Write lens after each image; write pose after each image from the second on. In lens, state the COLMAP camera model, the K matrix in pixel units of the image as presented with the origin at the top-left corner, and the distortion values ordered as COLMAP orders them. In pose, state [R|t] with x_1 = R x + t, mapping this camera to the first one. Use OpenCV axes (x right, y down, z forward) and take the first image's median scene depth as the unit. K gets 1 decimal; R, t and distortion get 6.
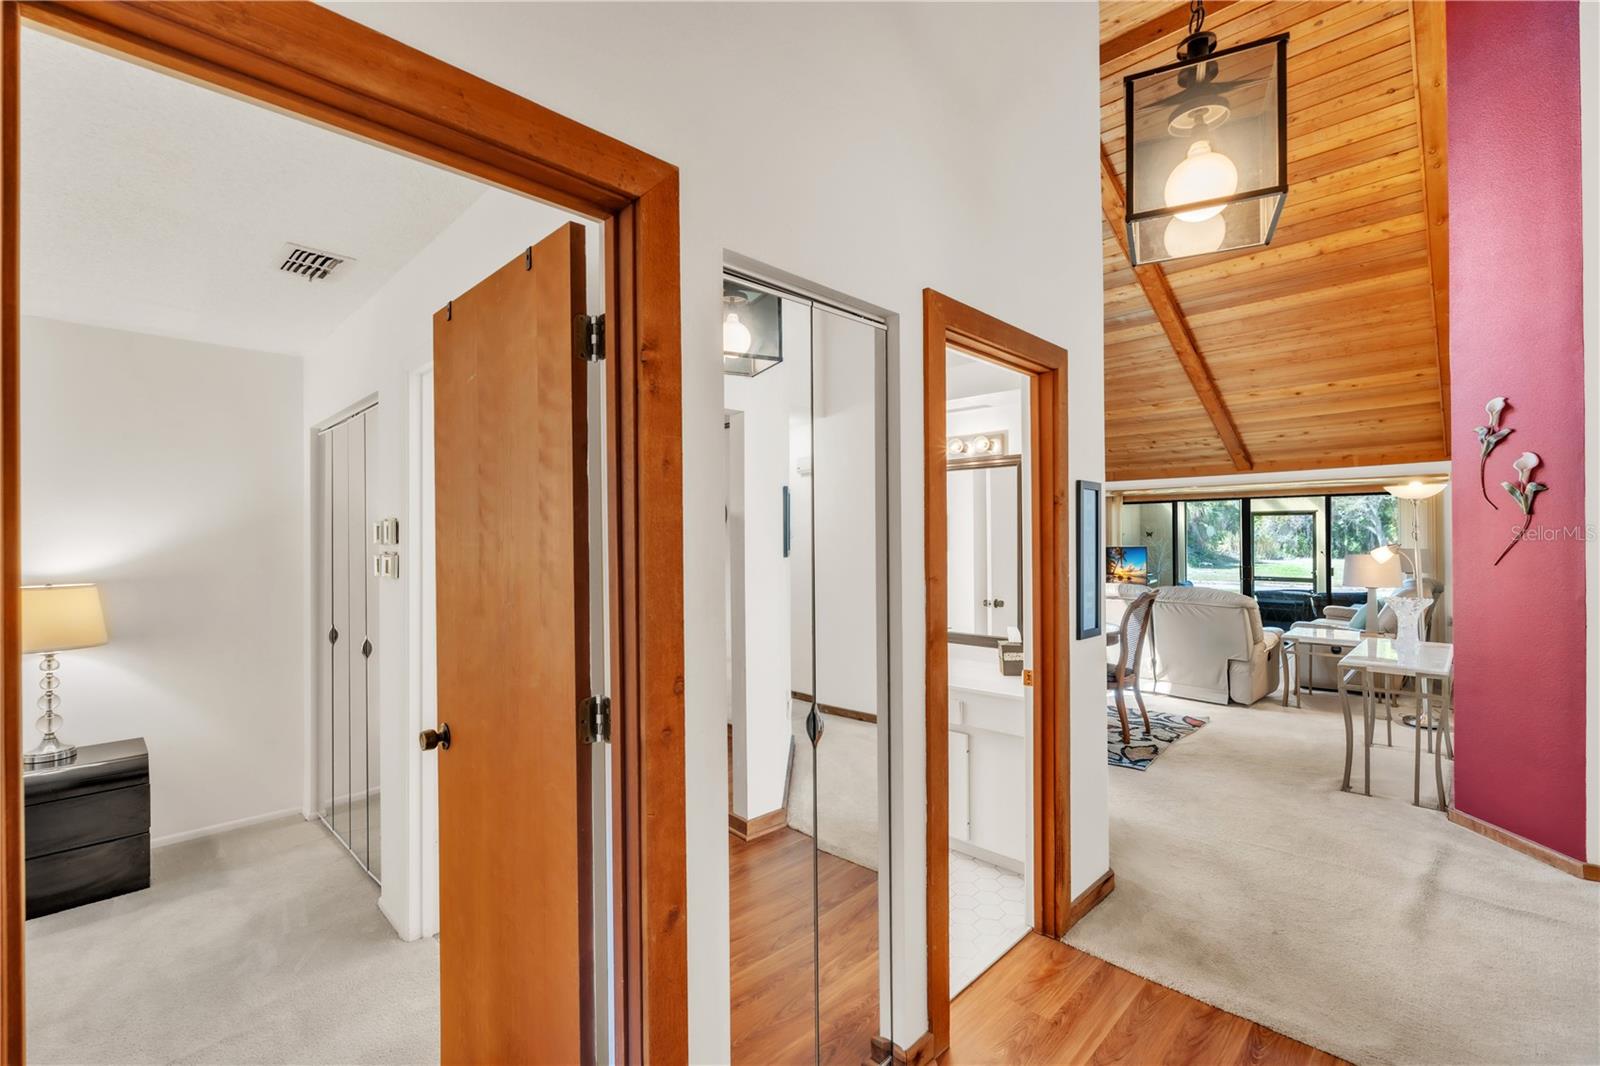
lens RADIAL K [[690.7, 0, 792.5], [0, 690.7, 537.0], [0, 0, 1]] dist [0.001542, 0.000462]
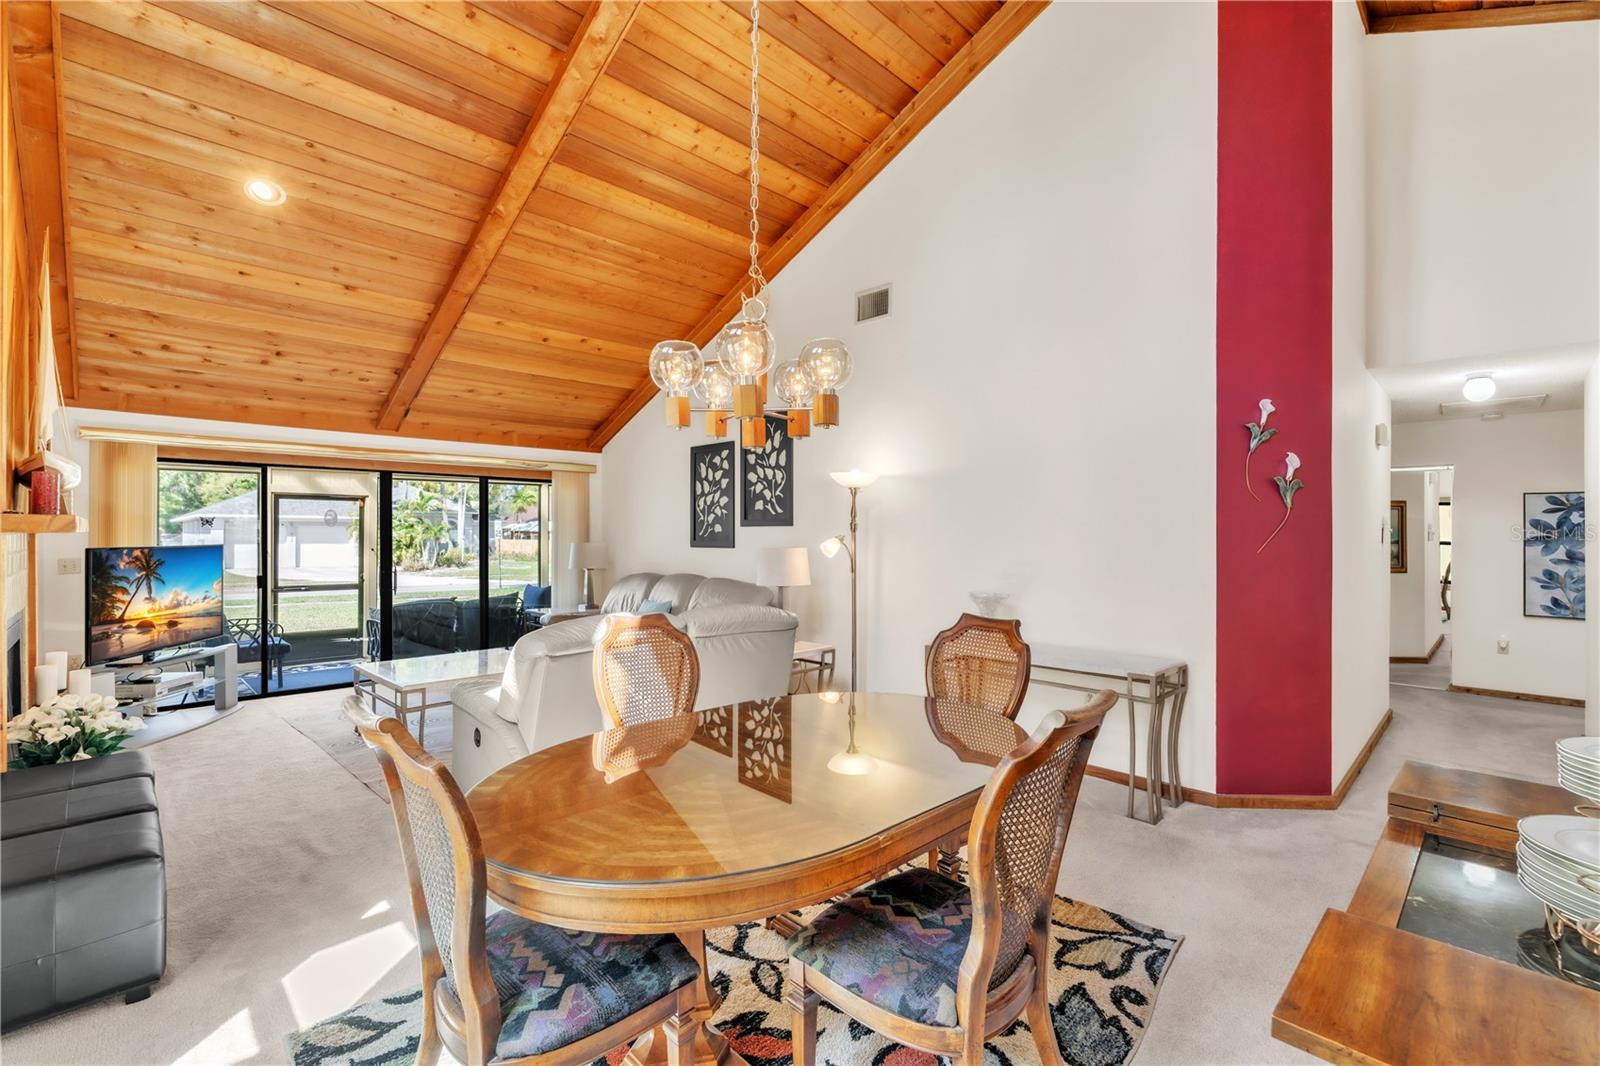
lens RADIAL K [[708.5, 0, 802.1], [0, 708.5, 530.5], [0, 0, 1]] dist [0.002520, 0.000763]
pose [[-0.000038, -0.000950, 1.000000, -0.036623], [-0.002238, 0.999997, 0.000949, -0.000506], [-0.999997, -0.002238, -0.000040, 0.578519]]
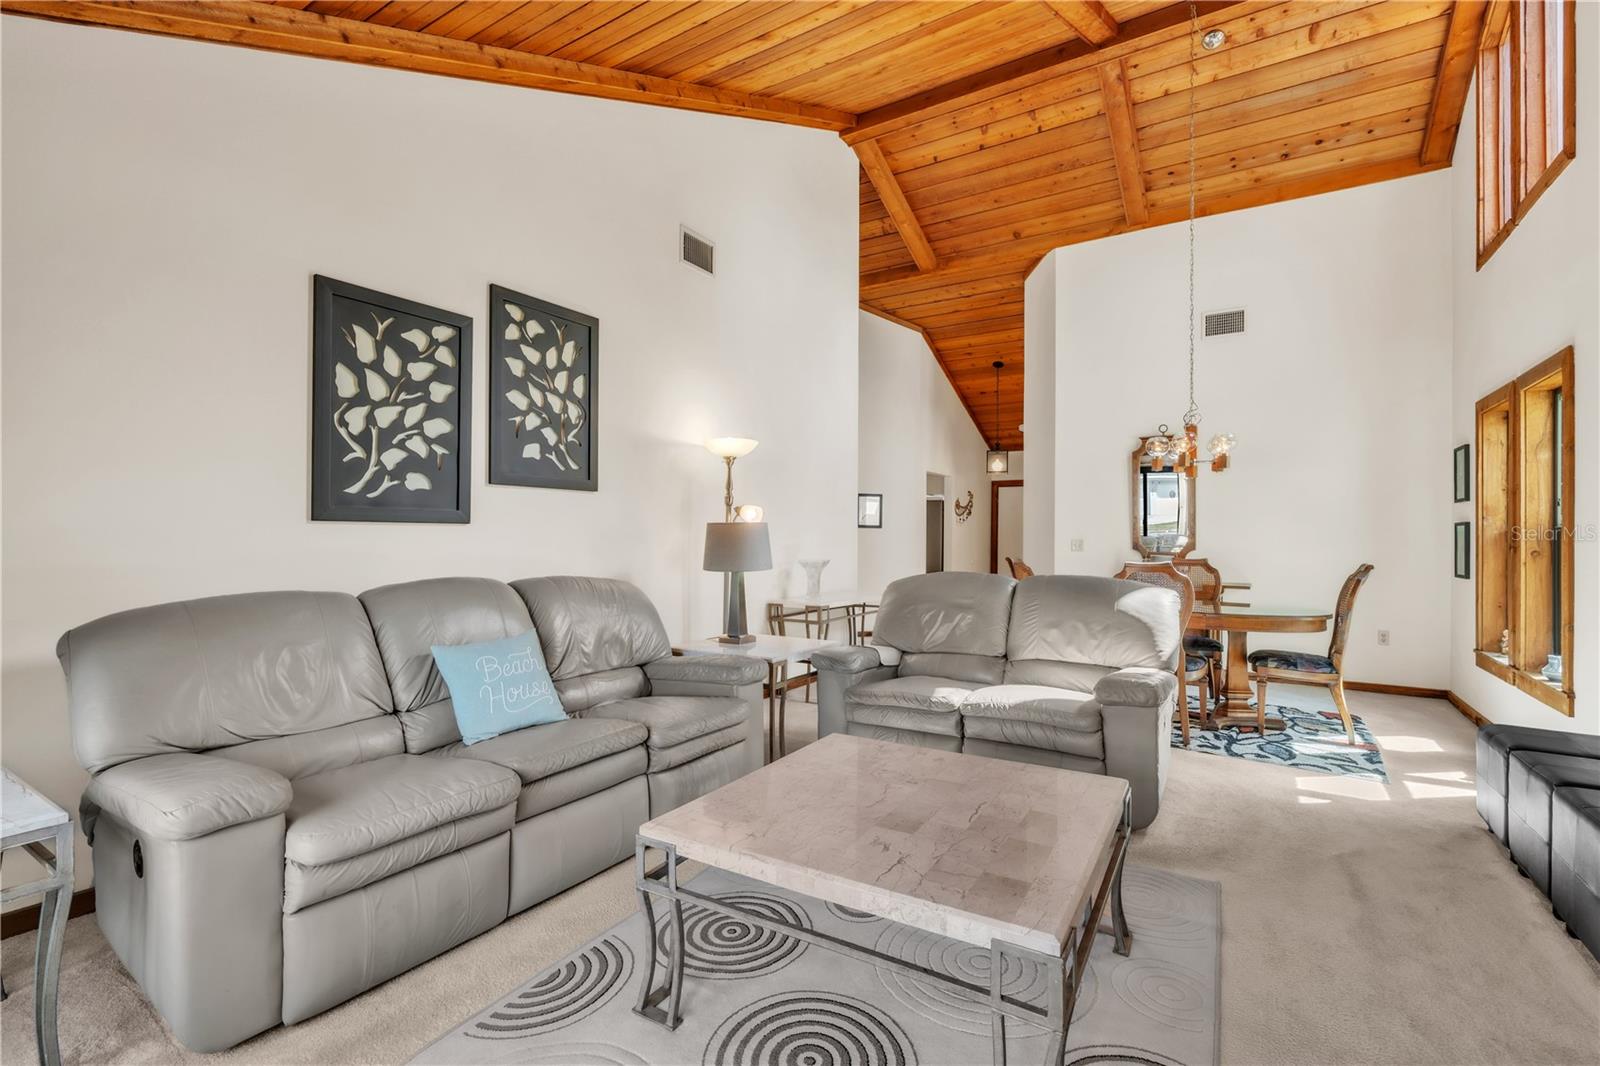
lens RADIAL K [[708.5, 0, 802.1], [0, 708.5, 530.5], [0, 0, 1]] dist [0.002520, 0.000763]
pose [[-0.973024, -0.008667, -0.230542, 0.537225], [-0.006441, 0.999925, -0.010407, 0.022004], [0.230615, -0.008642, -0.973007, 1.006321]]
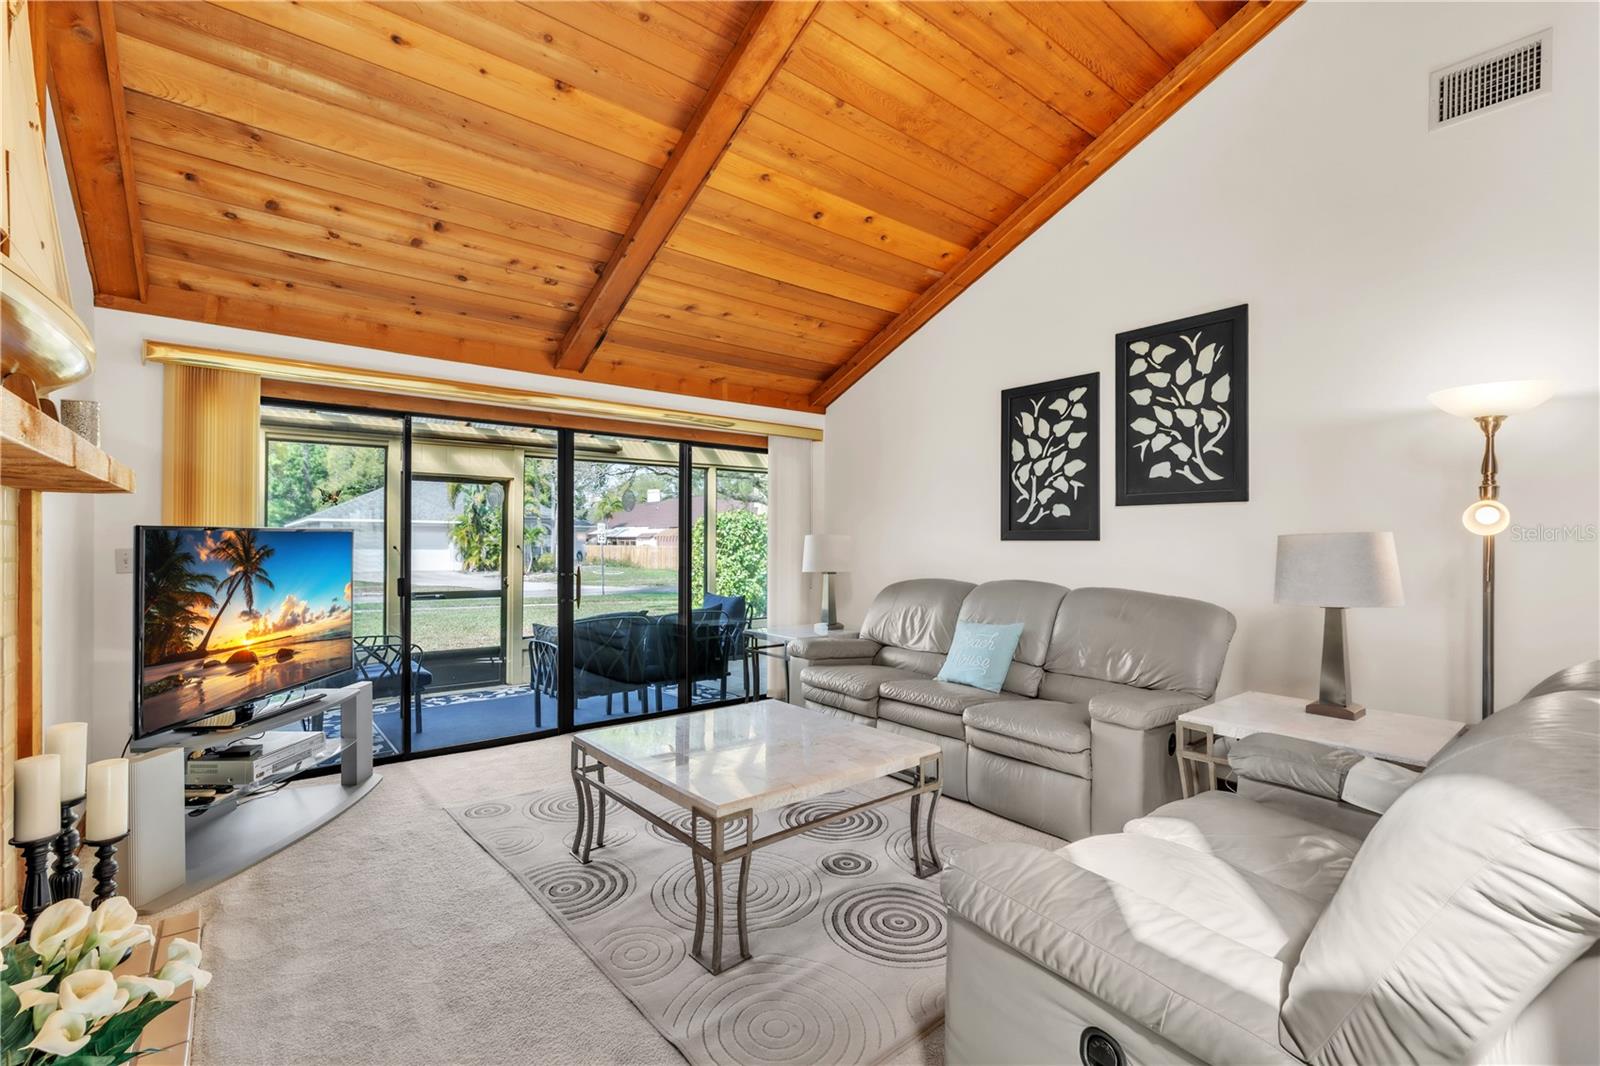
lens RADIAL K [[708.5, 0, 802.1], [0, 708.5, 530.5], [0, 0, 1]] dist [0.002520, 0.000763]
pose [[0.096541, 0.010597, 0.995273, 0.186909], [-0.005391, 0.999934, -0.010124, 0.015519], [-0.995314, -0.004388, 0.096592, 0.773109]]
